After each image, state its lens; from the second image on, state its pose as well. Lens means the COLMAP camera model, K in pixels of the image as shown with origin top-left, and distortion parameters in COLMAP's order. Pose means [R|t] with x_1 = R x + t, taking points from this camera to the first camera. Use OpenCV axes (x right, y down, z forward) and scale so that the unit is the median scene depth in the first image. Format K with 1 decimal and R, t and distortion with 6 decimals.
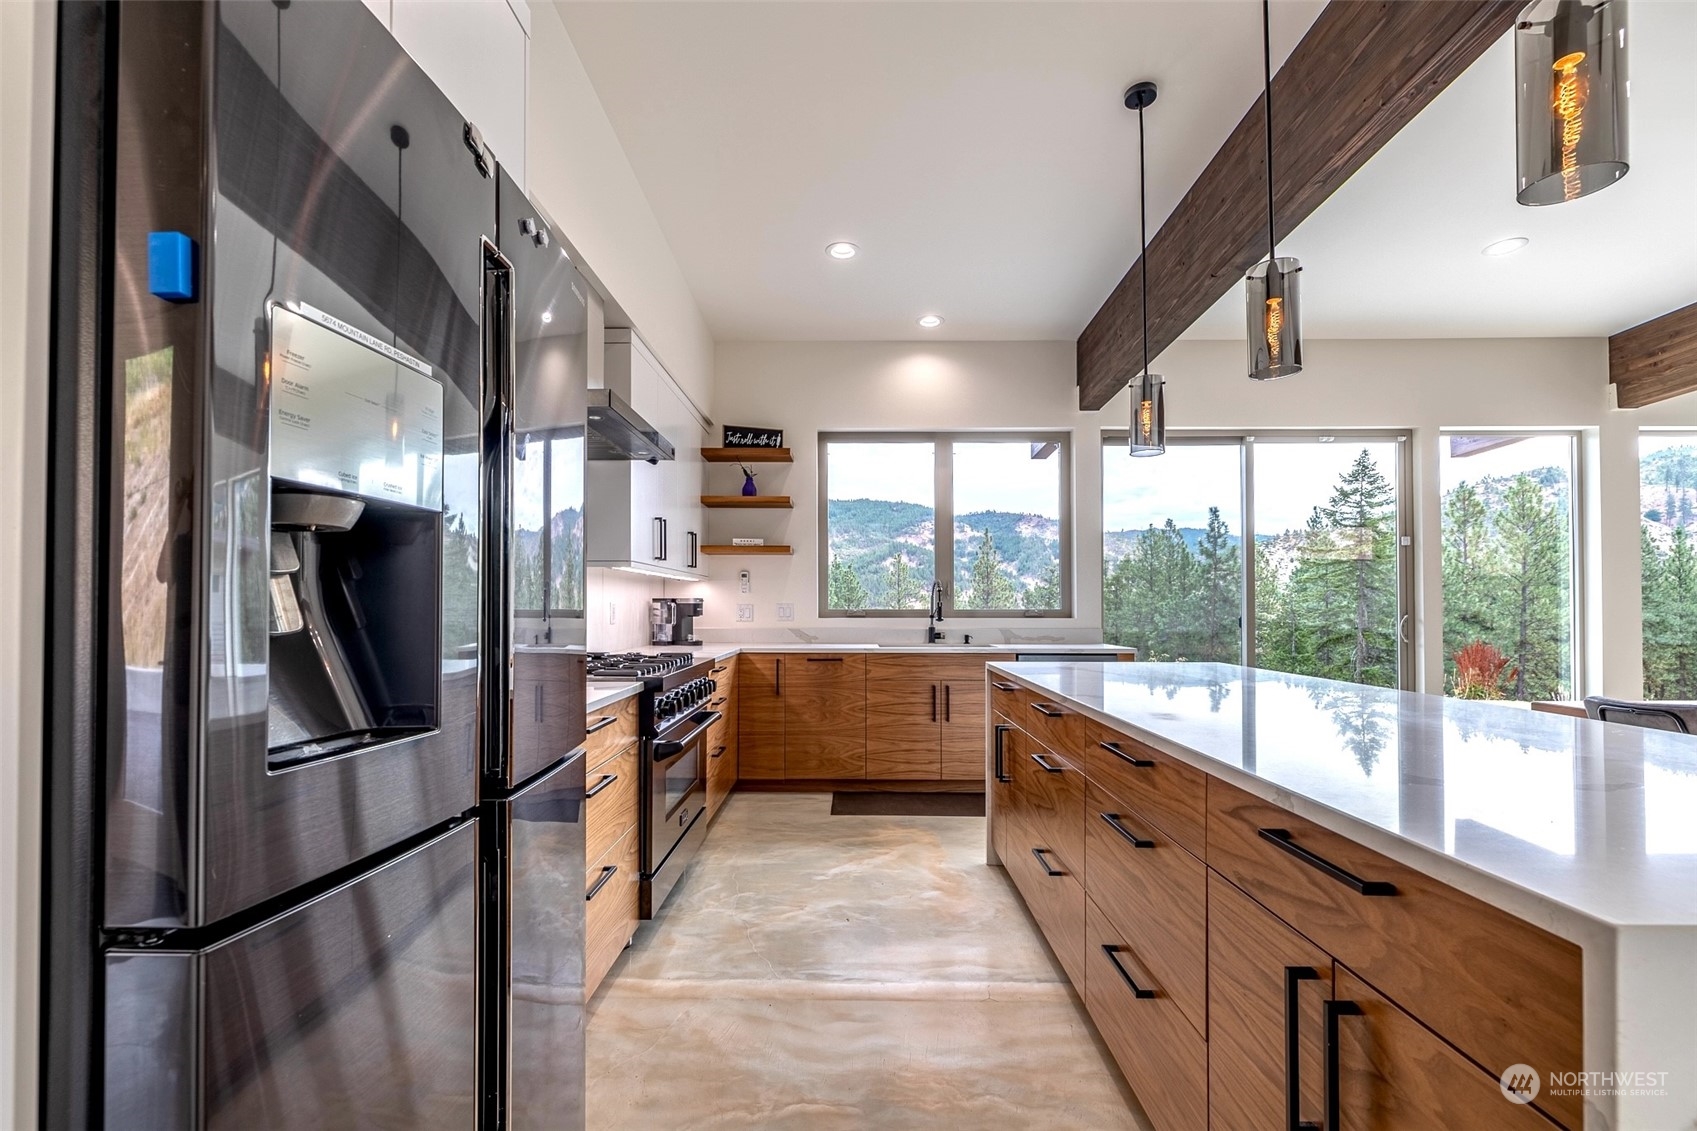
lens RADIAL K [[725.0, 0, 861.6], [0, 725.0, 597.3], [0, 0, 1]] dist [0.001220, 0.000196]
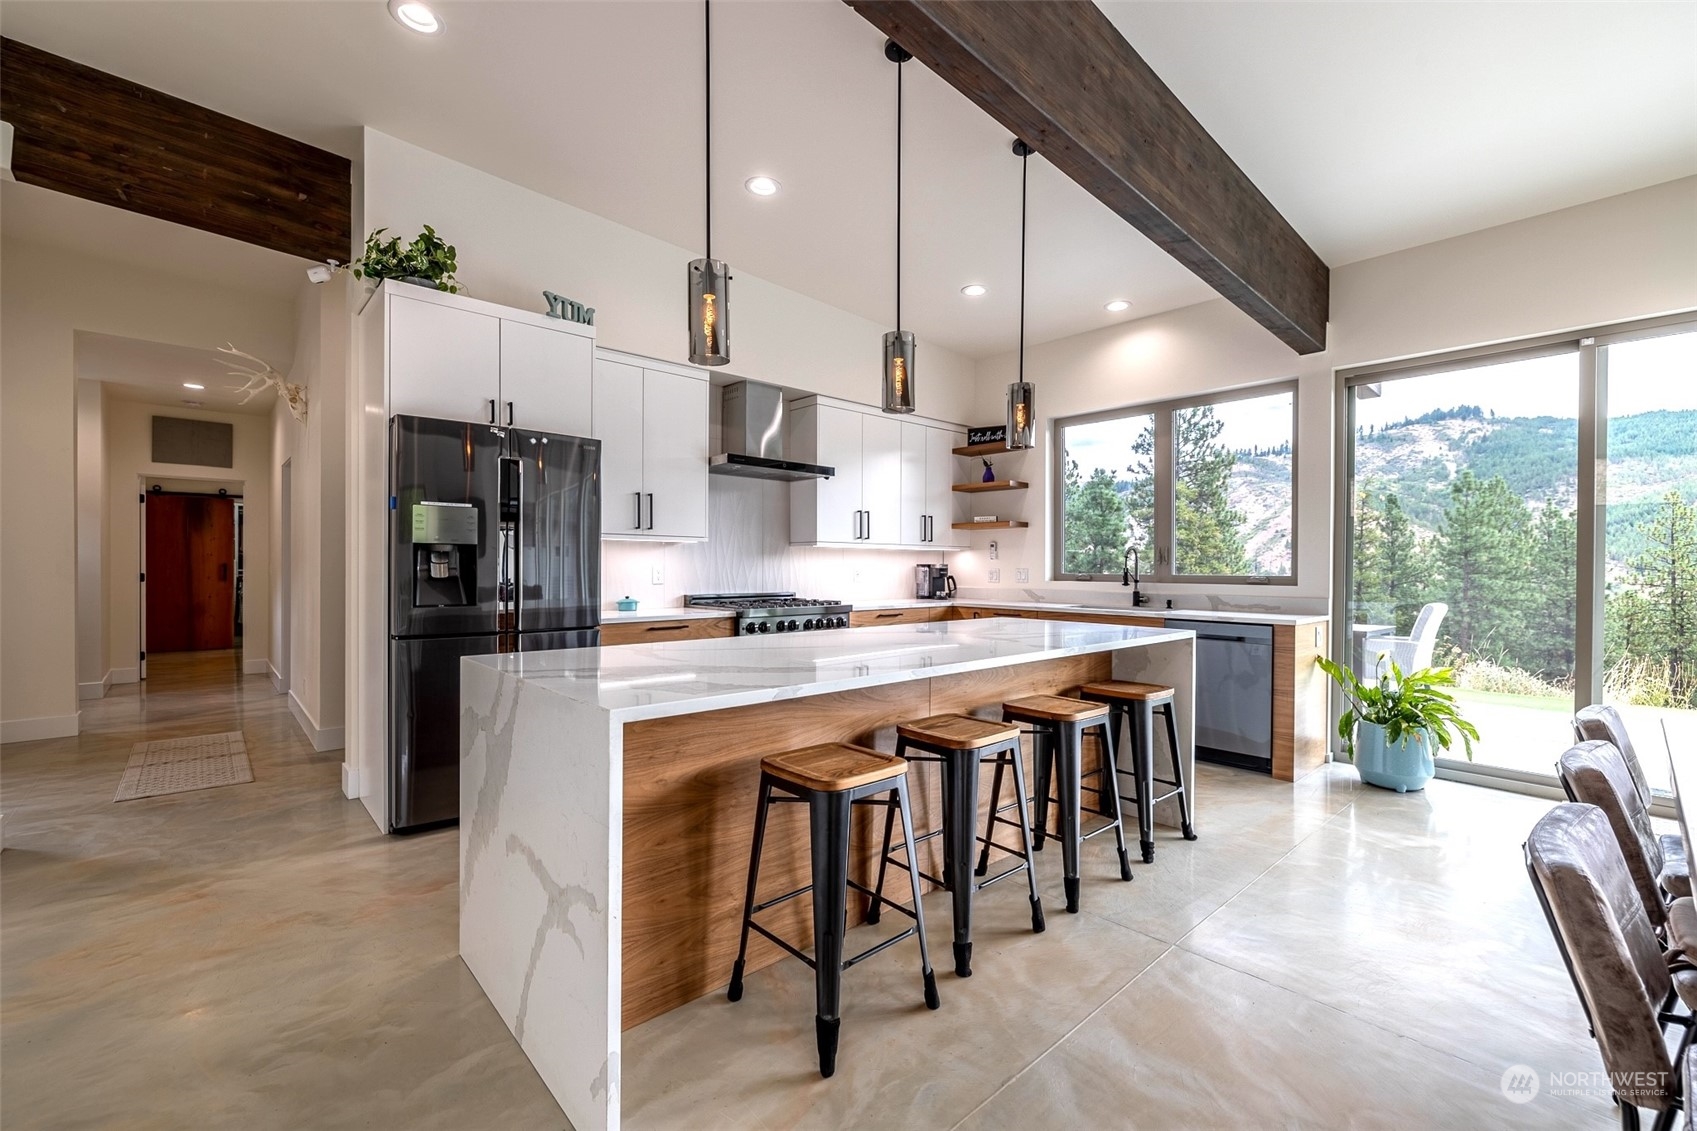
lens RADIAL K [[698.6, 0, 837.8], [0, 698.6, 570.6], [0, 0, 1]] dist [-0.003733, -0.000253]
pose [[0.684683, 0.007513, -0.728803, 0.541313], [0.004538, 0.999884, 0.014571, -0.005850], [0.728827, -0.013284, 0.684569, -0.012553]]
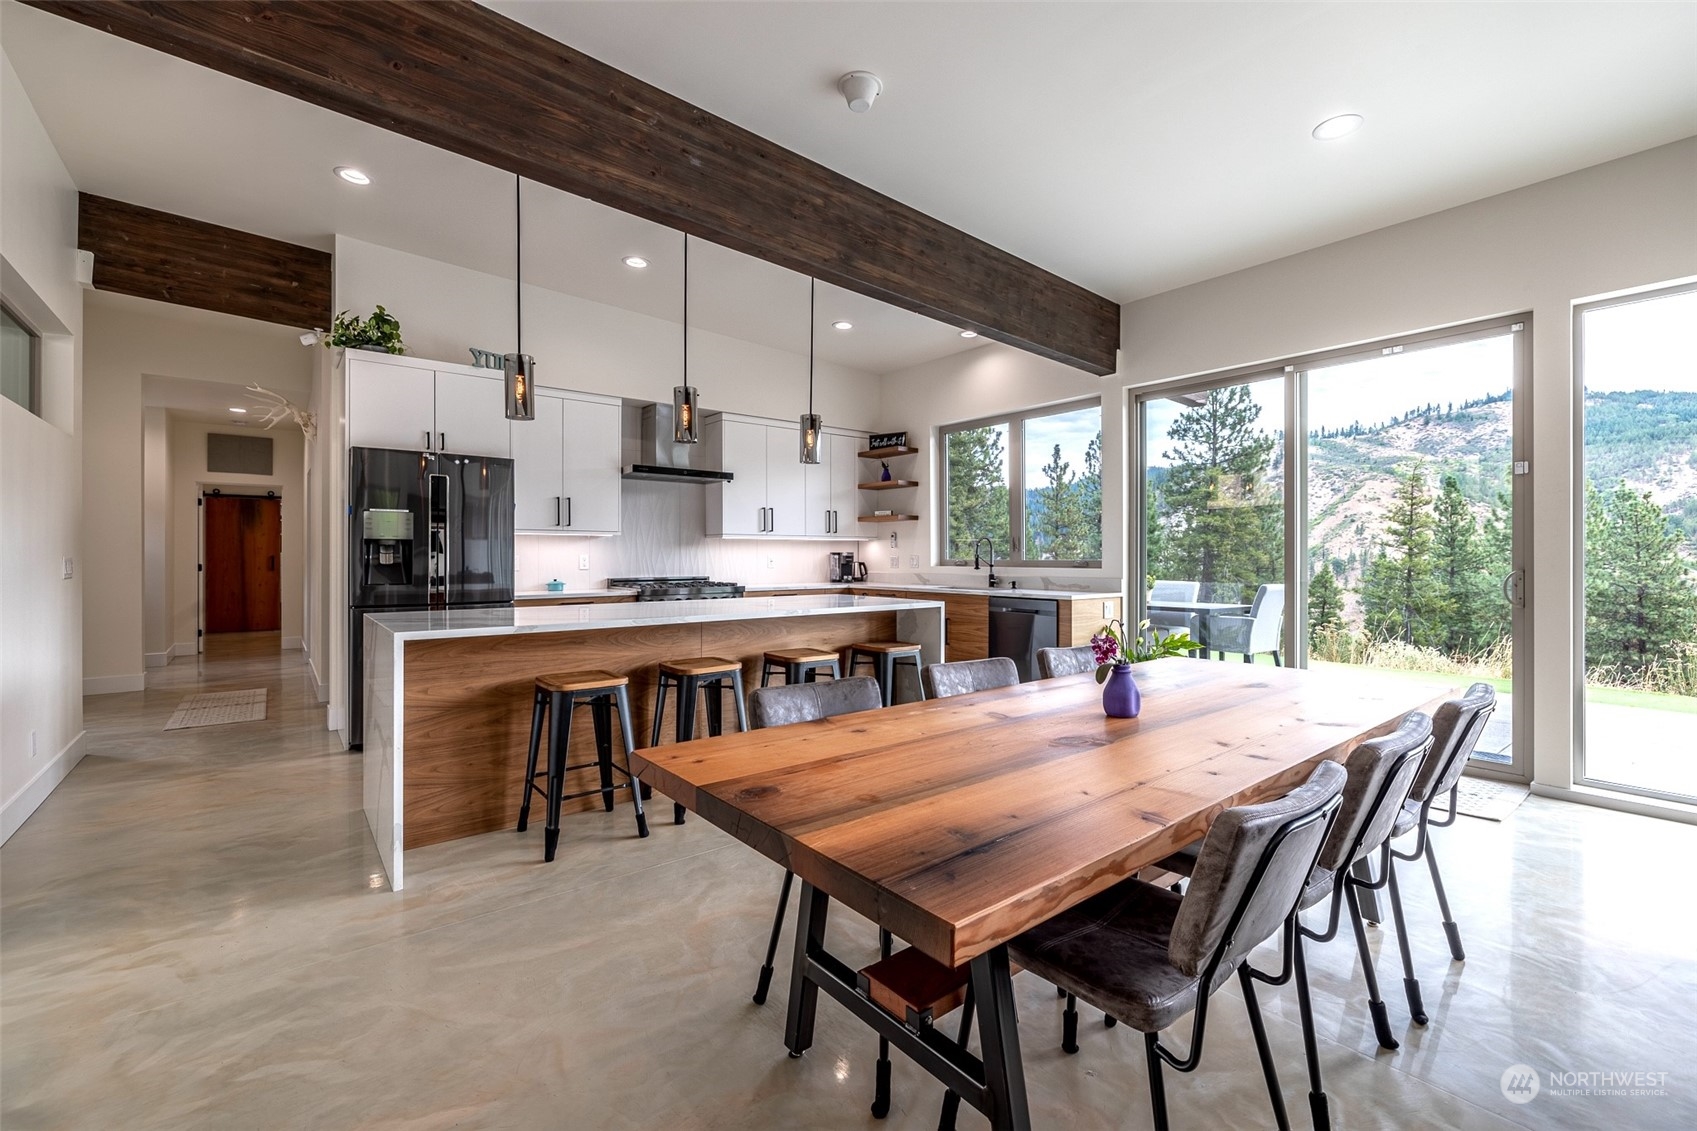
lens RADIAL K [[698.6, 0, 840.2], [0, 698.6, 554.4], [0, 0, 1]] dist [-0.003733, -0.000253]
pose [[0.642194, -0.002141, -0.766539, 0.850957], [0.010908, 0.999920, 0.006346, -0.003090], [0.766465, -0.012437, 0.642166, 0.032340]]
